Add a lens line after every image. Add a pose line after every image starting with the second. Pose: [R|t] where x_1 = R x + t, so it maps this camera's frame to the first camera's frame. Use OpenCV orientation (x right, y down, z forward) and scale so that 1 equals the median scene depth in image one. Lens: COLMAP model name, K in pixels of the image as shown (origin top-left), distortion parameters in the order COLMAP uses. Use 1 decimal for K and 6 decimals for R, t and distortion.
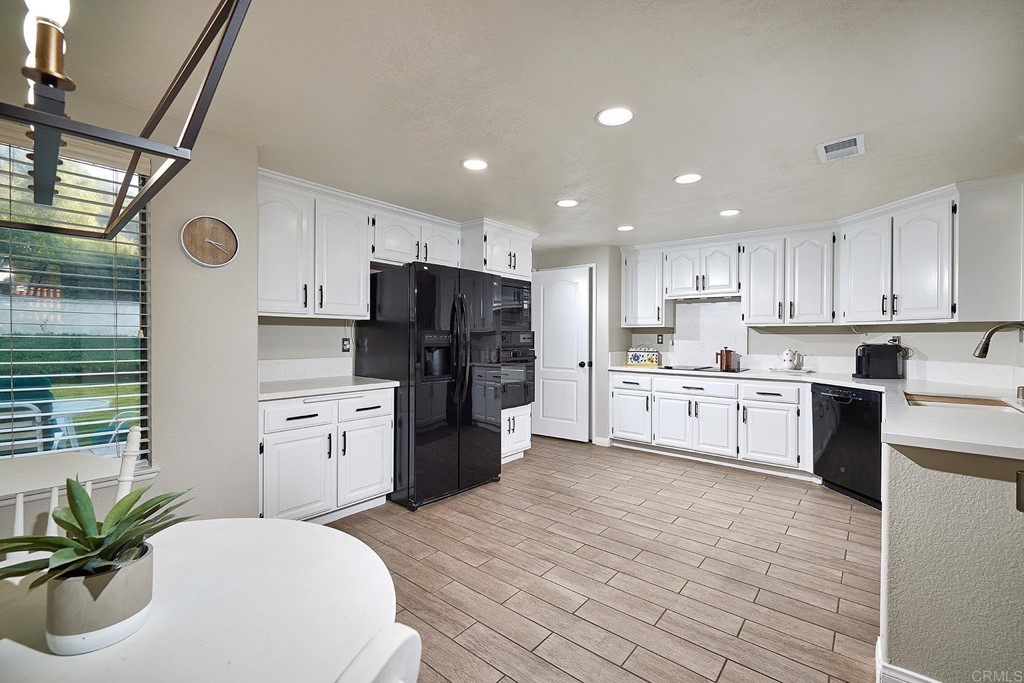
lens RADIAL K [[433.1, 0, 511.7], [0, 433.1, 339.1], [0, 0, 1]] dist [0.002647, 0.000107]
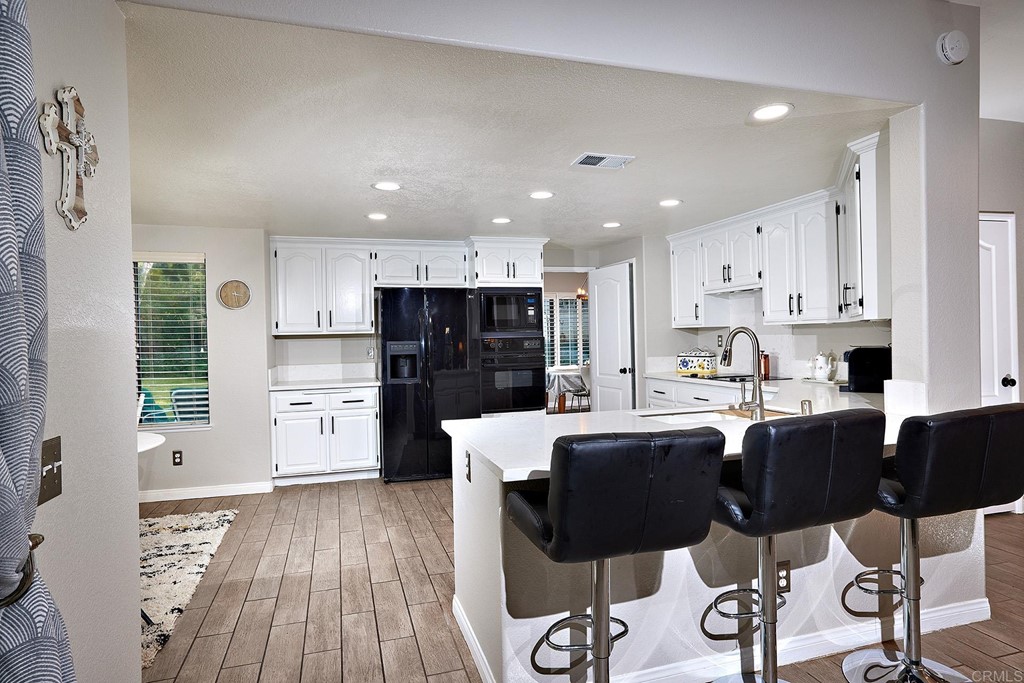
lens RADIAL K [[552.3, 0, 510.9], [0, 552.3, 341.5], [0, 0, 1]] dist [-0.008145, -0.000340]
pose [[0.846425, -0.014966, -0.532298, 0.831475], [0.020966, 0.999767, 0.005230, -0.019437], [0.532095, -0.015587, 0.846541, -0.149593]]
